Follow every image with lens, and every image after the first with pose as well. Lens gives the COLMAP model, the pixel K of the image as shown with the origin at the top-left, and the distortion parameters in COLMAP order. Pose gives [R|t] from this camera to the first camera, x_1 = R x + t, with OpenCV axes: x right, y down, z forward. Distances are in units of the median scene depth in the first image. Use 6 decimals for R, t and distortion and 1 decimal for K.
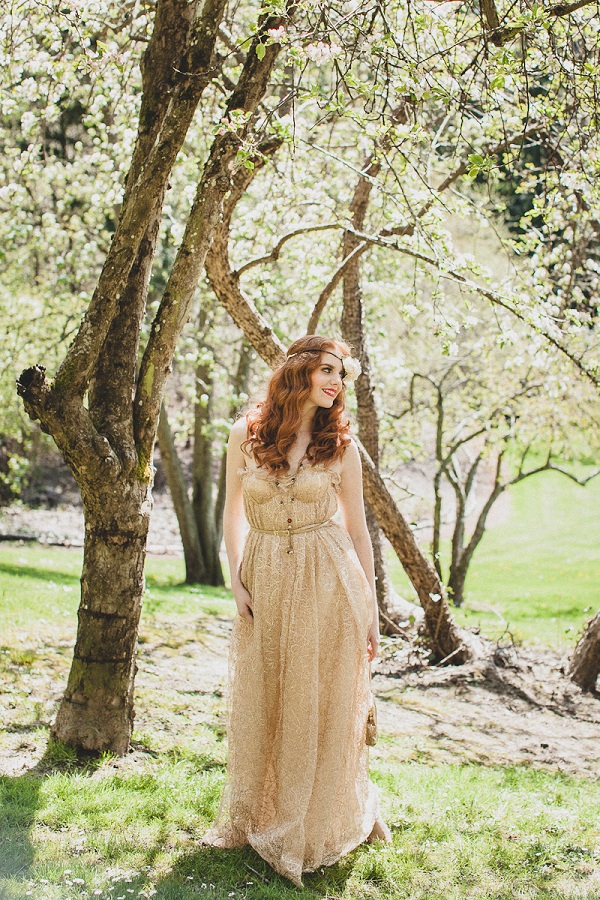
lens RADIAL K [[1357.2, 0, 300.9], [0, 1357.2, 448.0], [0, 0, 1]] dist [0.014891, 0.000000]
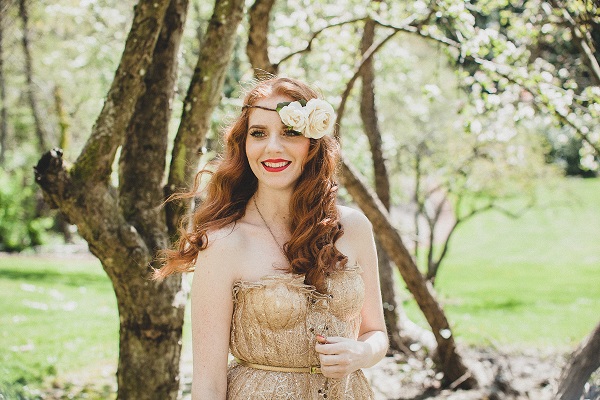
lens RADIAL K [[904.8, 0, 309.5], [0, 904.8, 223.3], [0, 0, 1]] dist [0.014891, 0.000000]
pose [[0.999693, -0.017868, -0.017141, -0.013279], [0.018362, 0.999407, 0.029142, -0.024961], [0.016610, -0.029447, 0.999428, 0.376279]]
